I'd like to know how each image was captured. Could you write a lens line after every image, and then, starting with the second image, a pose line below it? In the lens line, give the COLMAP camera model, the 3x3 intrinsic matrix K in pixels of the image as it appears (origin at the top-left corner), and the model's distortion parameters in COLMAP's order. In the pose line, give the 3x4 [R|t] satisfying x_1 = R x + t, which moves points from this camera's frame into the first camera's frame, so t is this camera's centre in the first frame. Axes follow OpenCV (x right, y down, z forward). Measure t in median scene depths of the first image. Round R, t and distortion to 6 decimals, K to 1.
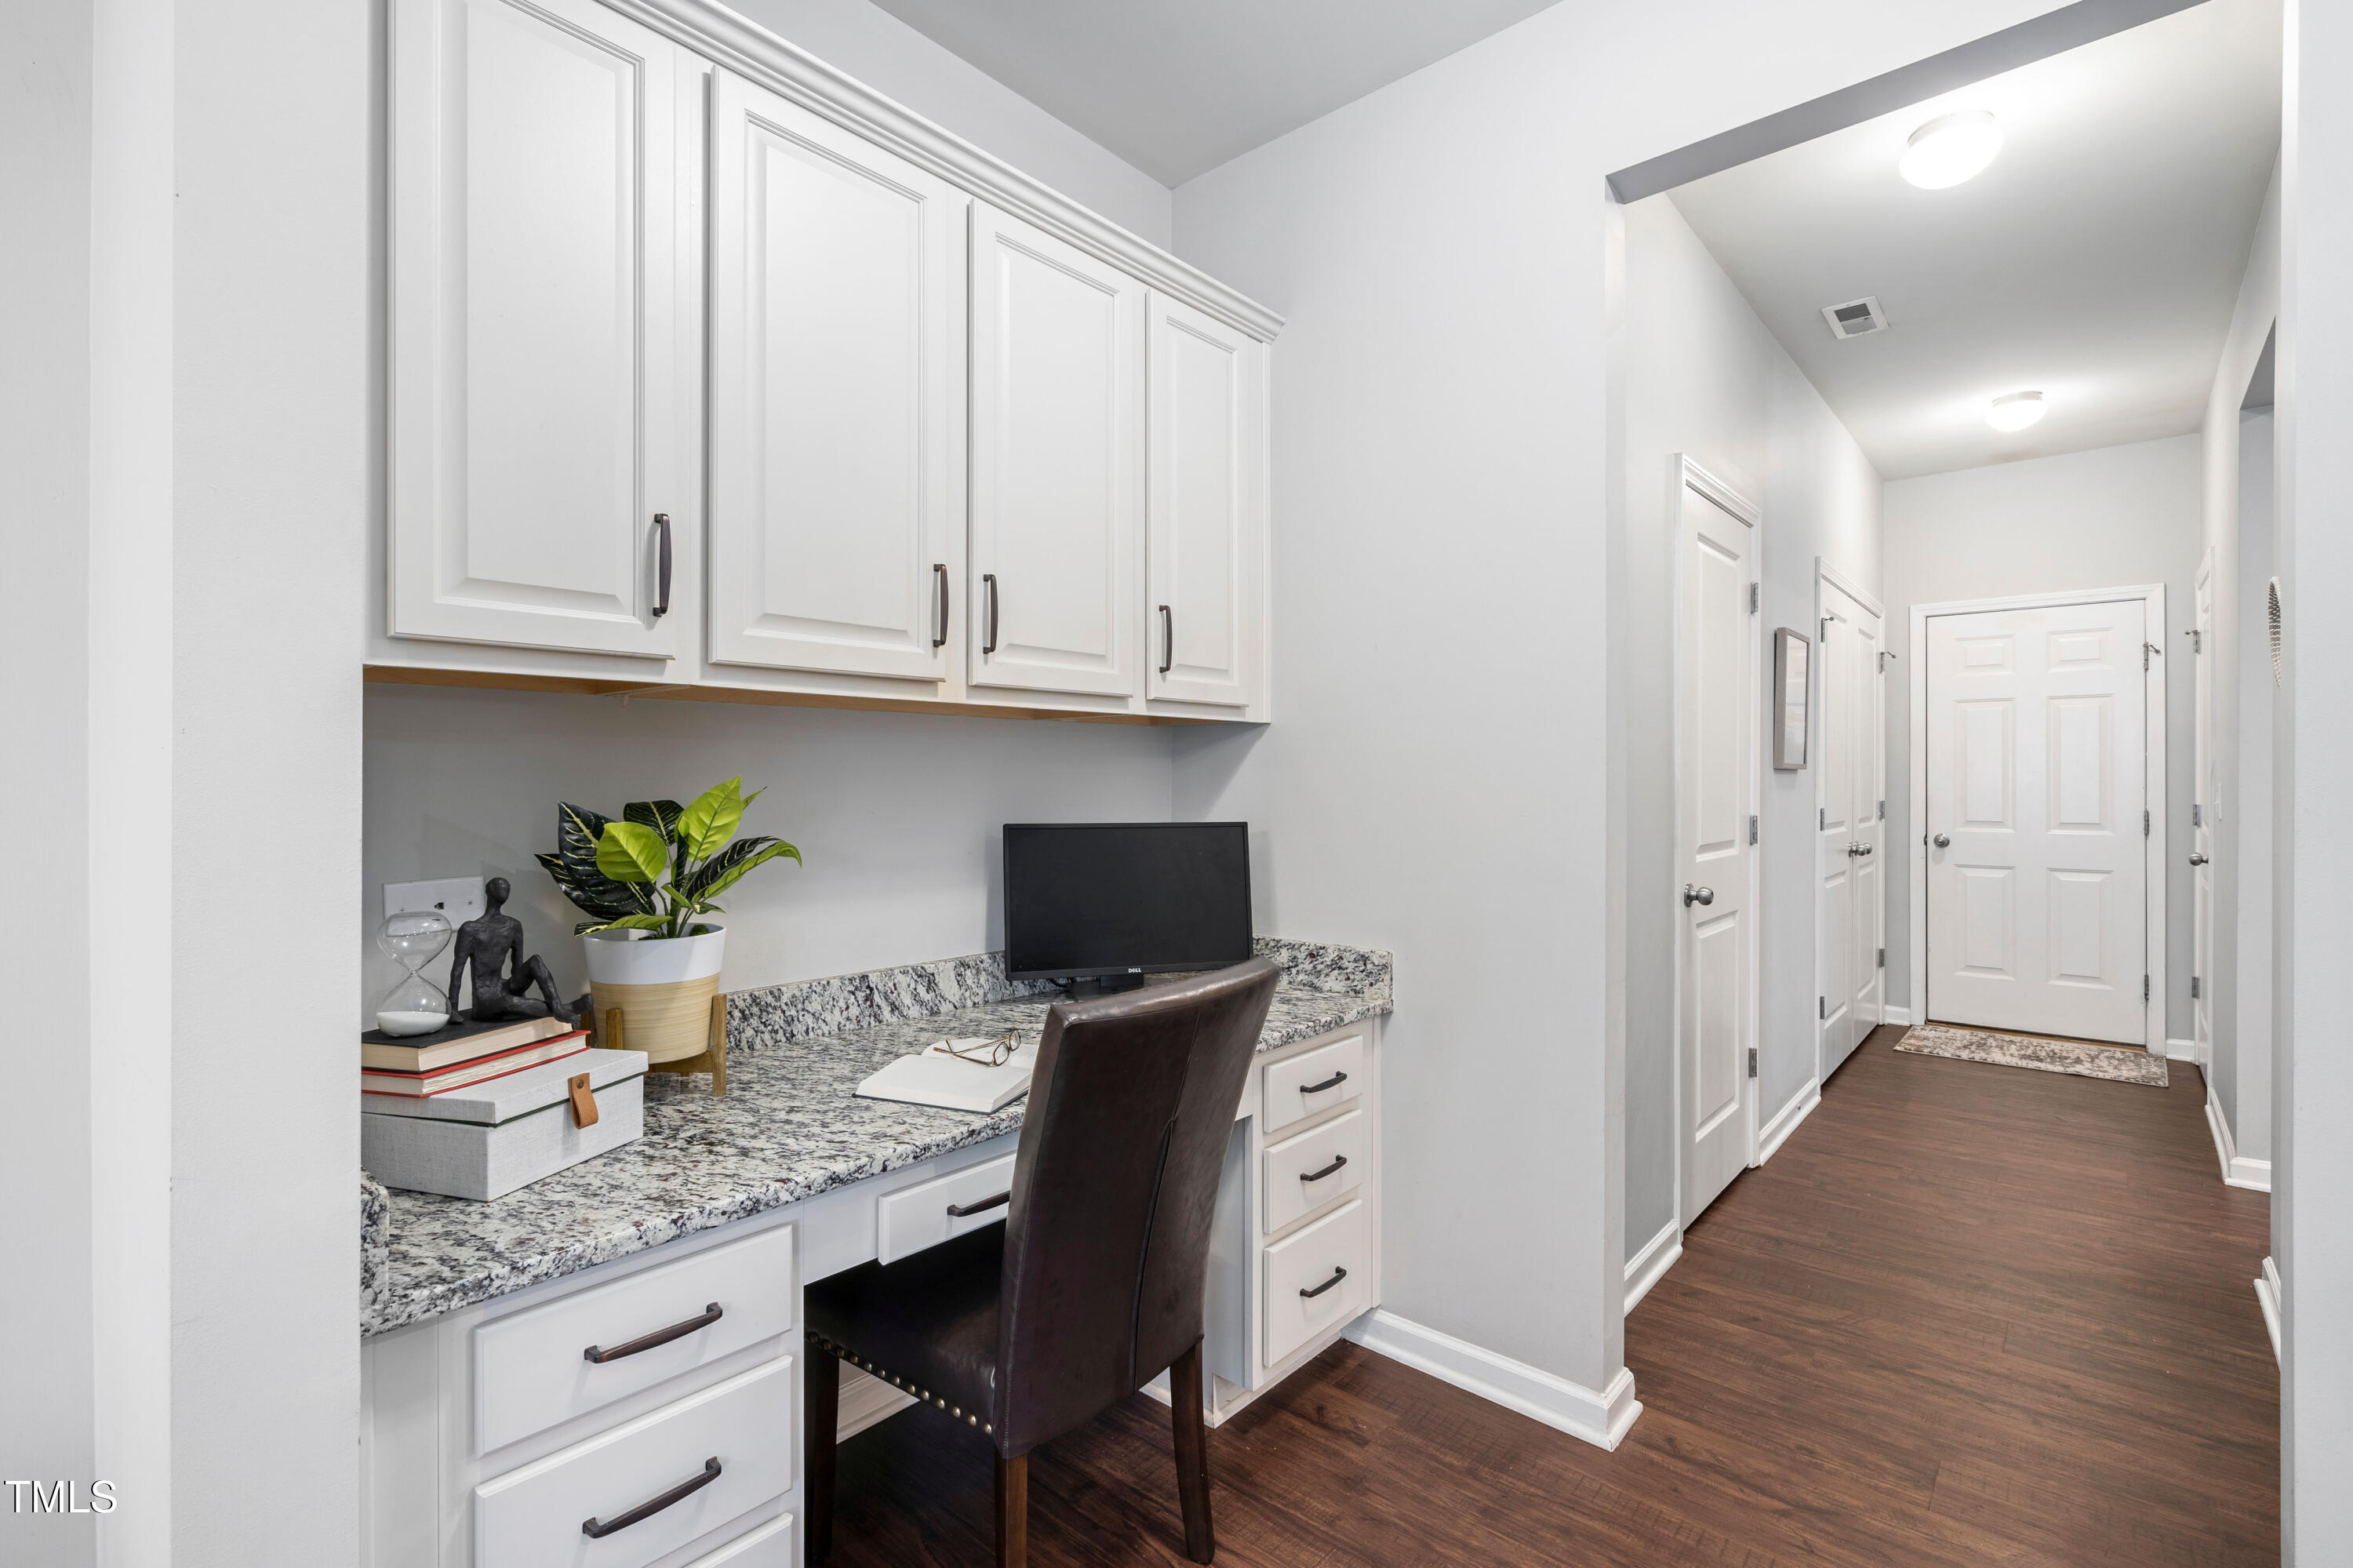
lens RADIAL K [[1078.7, 0, 1193.4], [0, 1078.7, 785.5], [0, 0, 1]] dist [-0.004329, 0.003446]
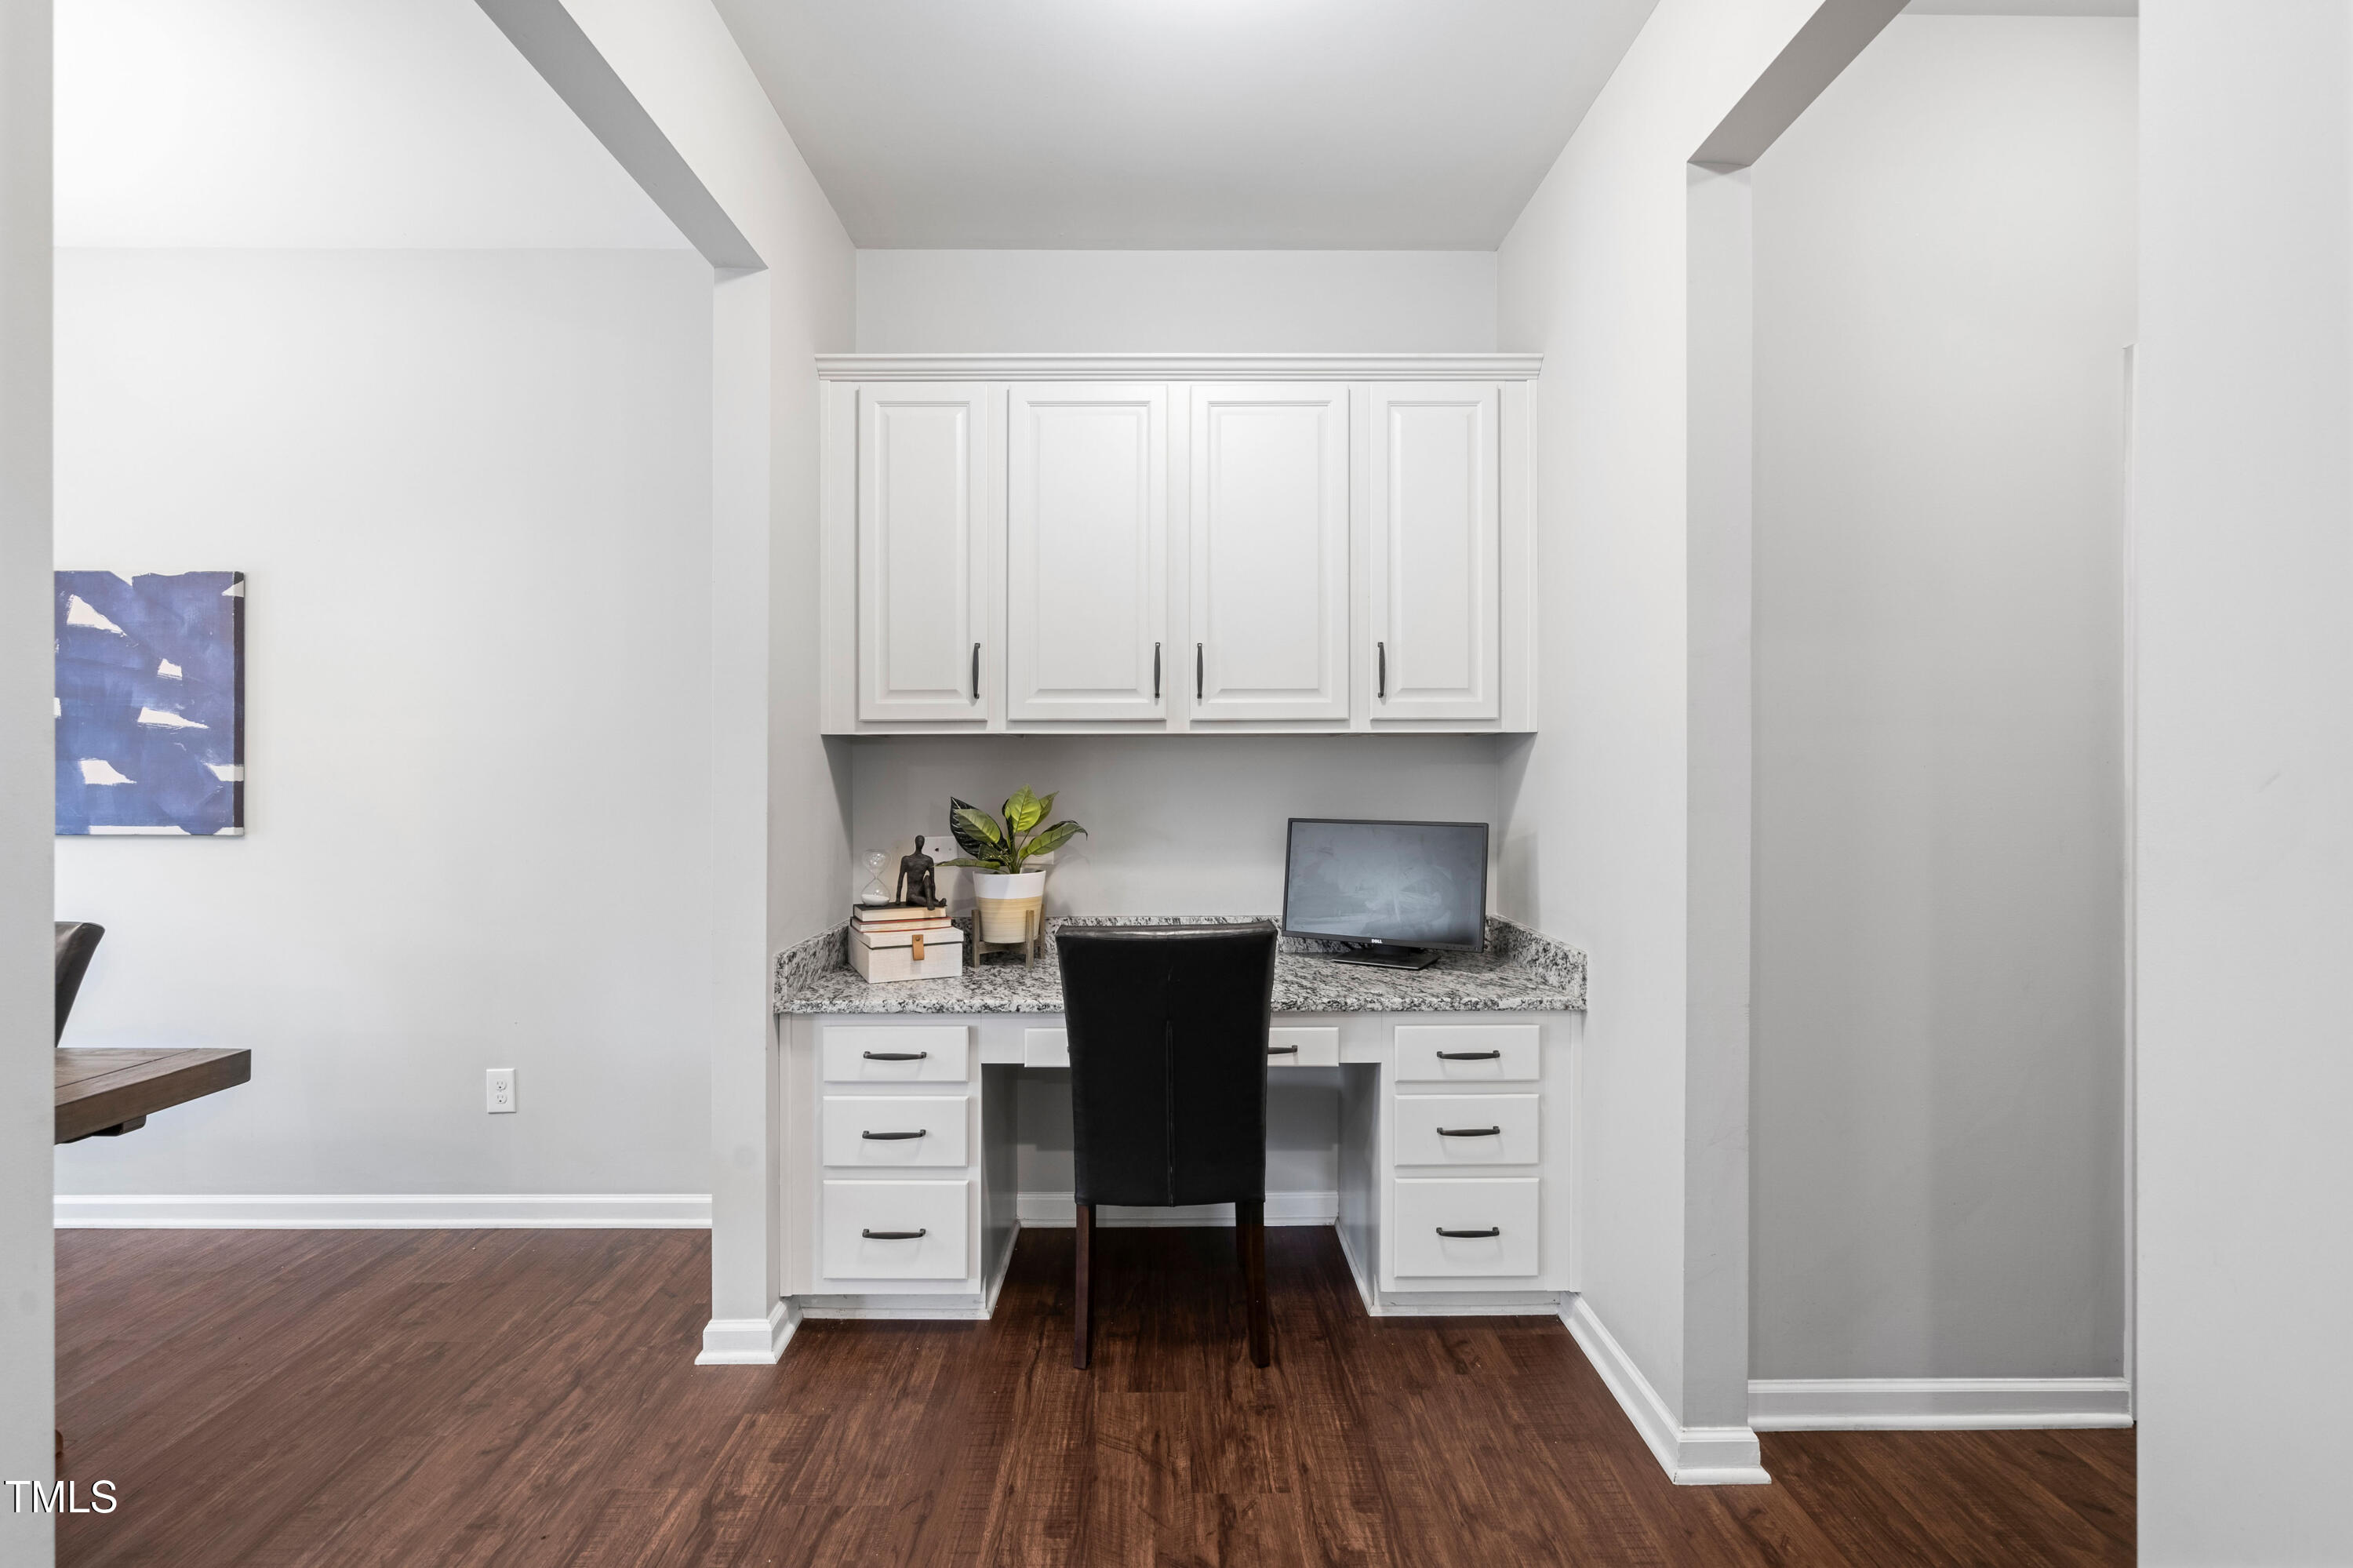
lens RADIAL K [[1078.7, 0, 1168.3], [0, 1078.7, 783.3], [0, 0, 1]] dist [-0.004329, 0.003446]
pose [[0.656330, 0.003728, -0.754465, 0.812472], [-0.001538, 0.999992, 0.003603, -0.013330], [0.754472, -0.001205, 0.656331, 0.023606]]
